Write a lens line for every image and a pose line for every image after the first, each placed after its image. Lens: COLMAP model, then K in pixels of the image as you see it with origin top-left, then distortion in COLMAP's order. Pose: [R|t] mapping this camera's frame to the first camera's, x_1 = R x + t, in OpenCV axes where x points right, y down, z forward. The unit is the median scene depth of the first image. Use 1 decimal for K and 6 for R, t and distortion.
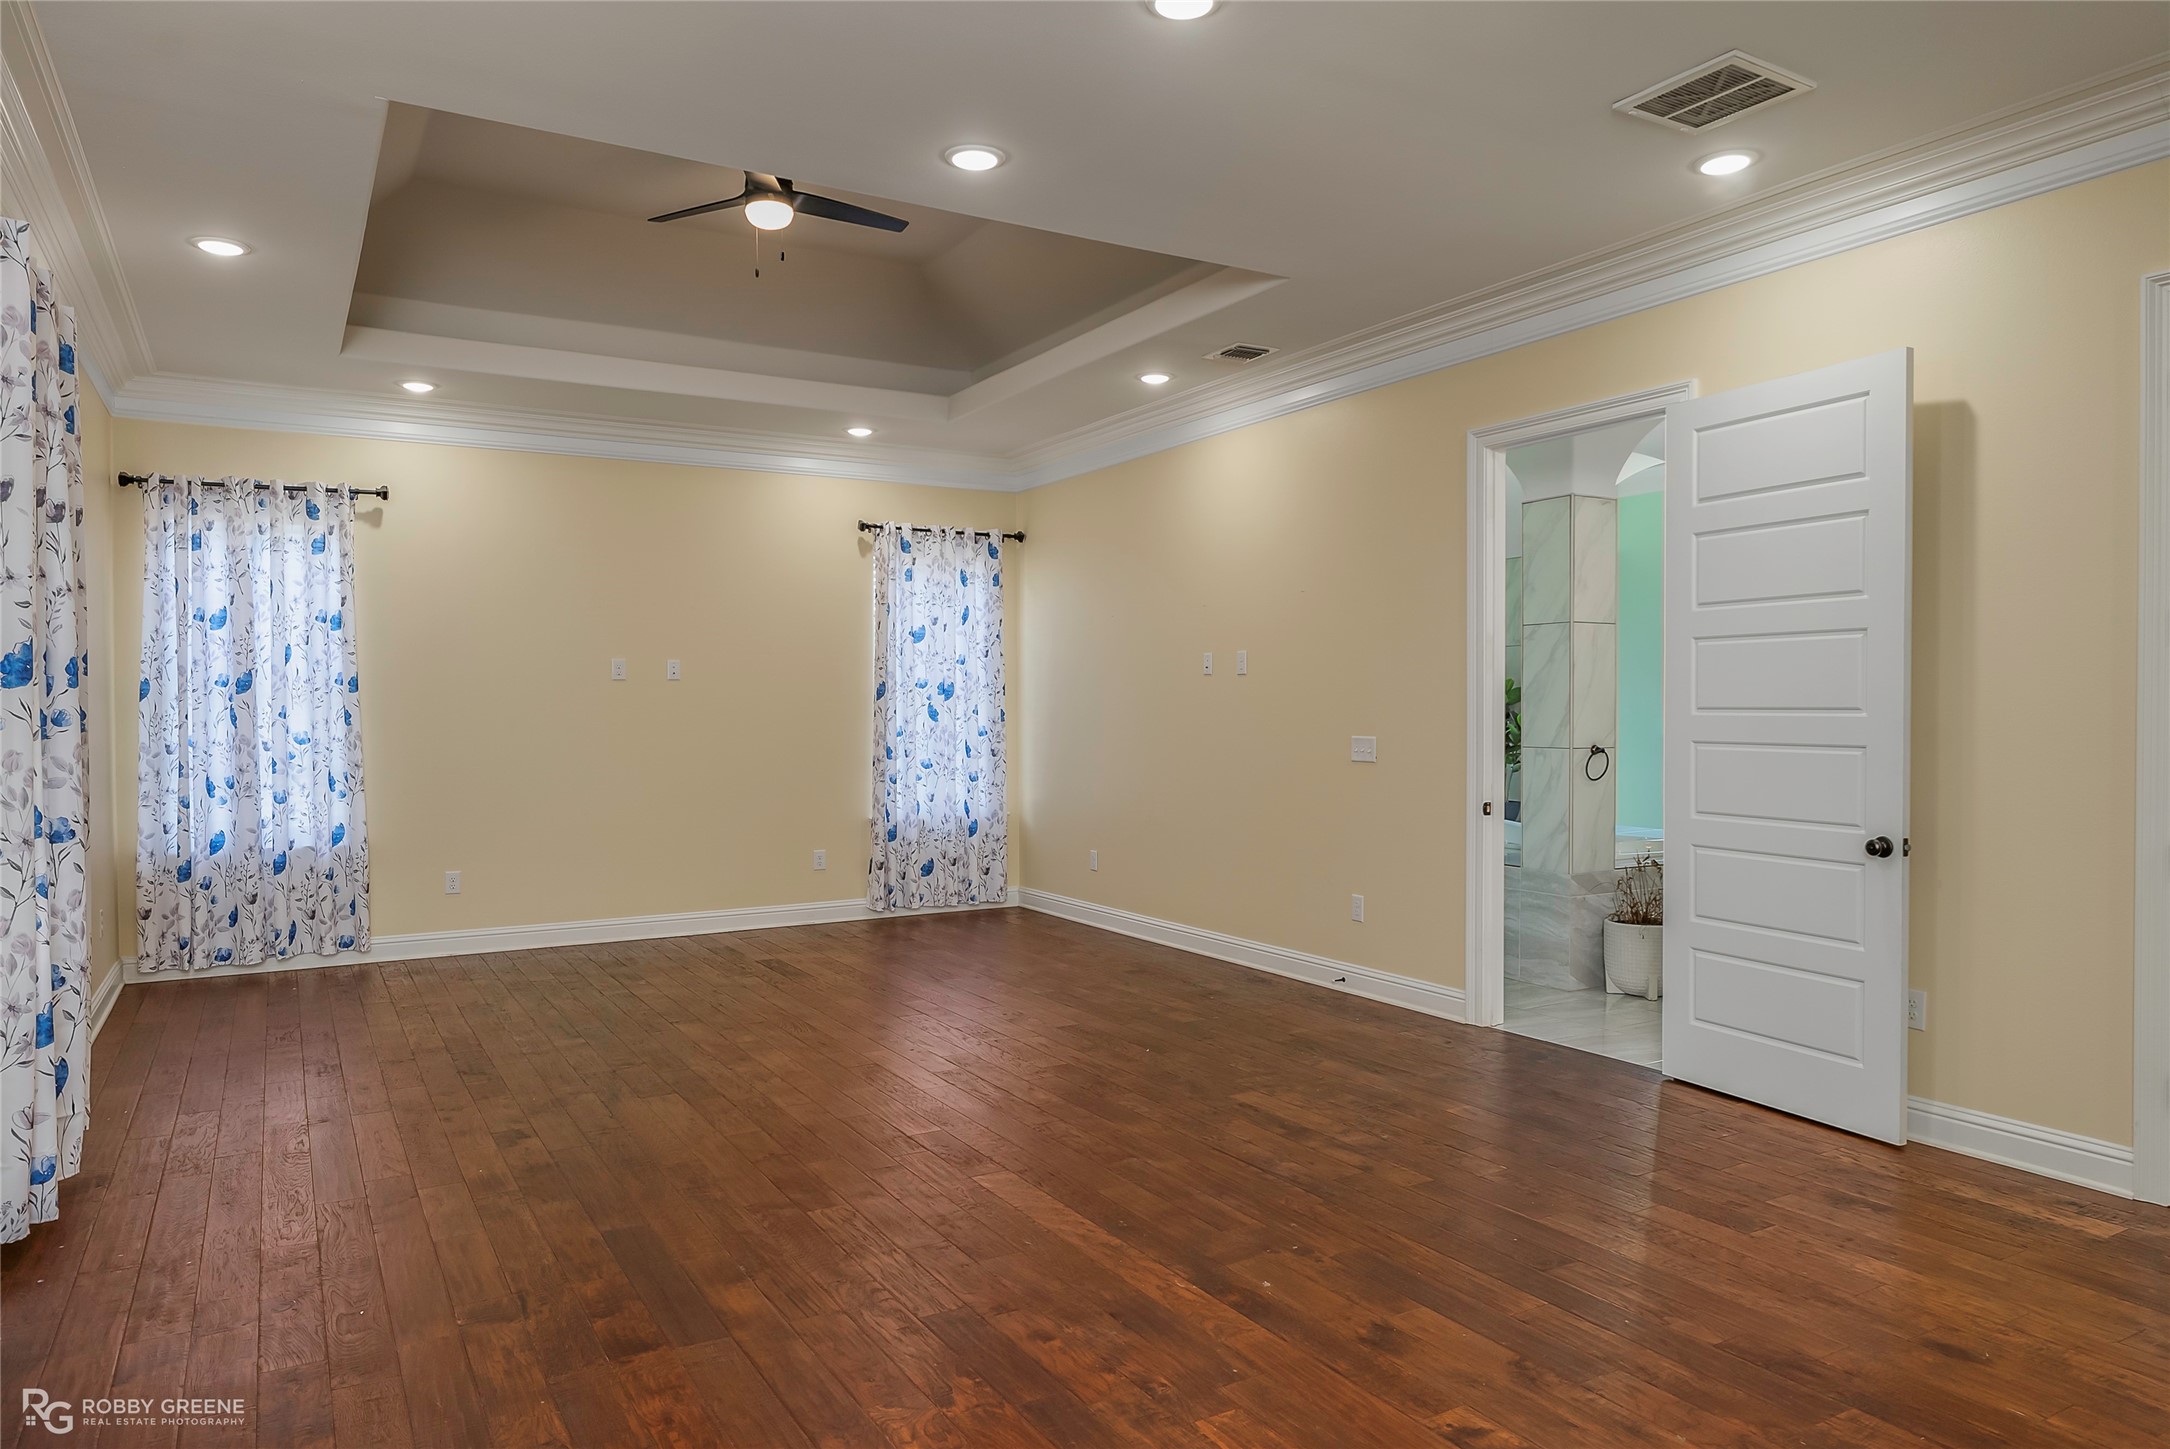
lens RADIAL K [[1386.1, 0, 1085.0], [0, 1386.1, 724.5], [0, 0, 1]] dist [-0.003994, -0.001701]
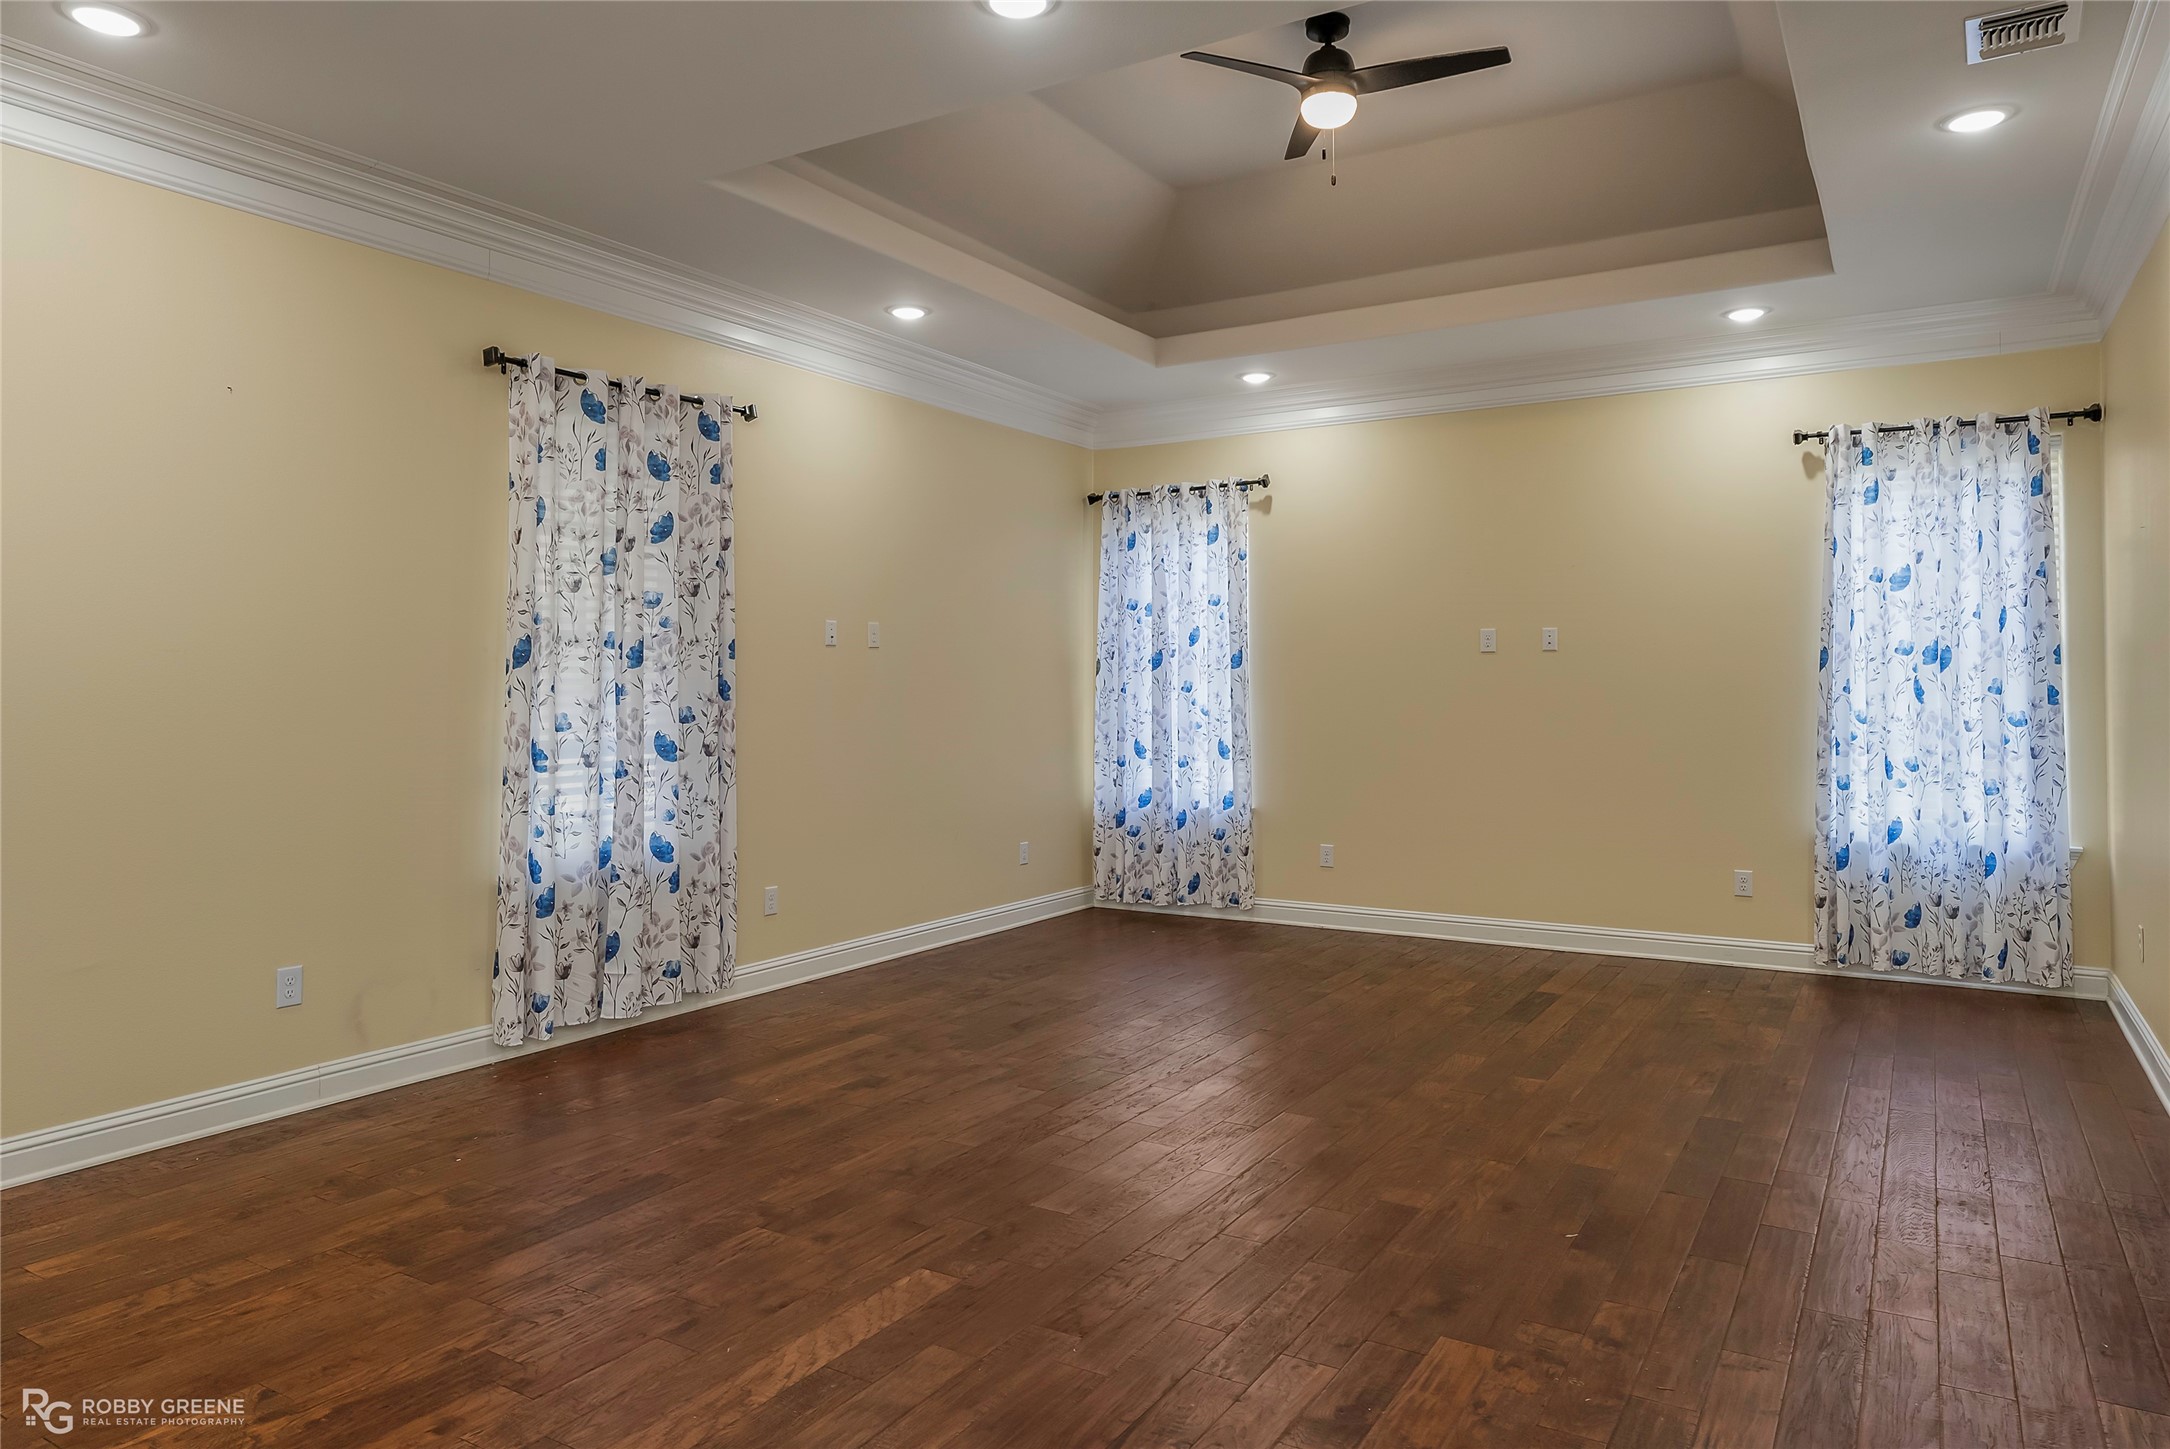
lens RADIAL K [[1384.0, 0, 1085.3], [0, 1384.0, 650.6], [0, 0, 1]] dist [-0.004704, -0.001408]
pose [[0.471438, -0.020103, -0.881670, 0.367843], [-0.012296, 0.999493, -0.029364, -0.003793], [0.881813, 0.024685, 0.470952, 0.382148]]
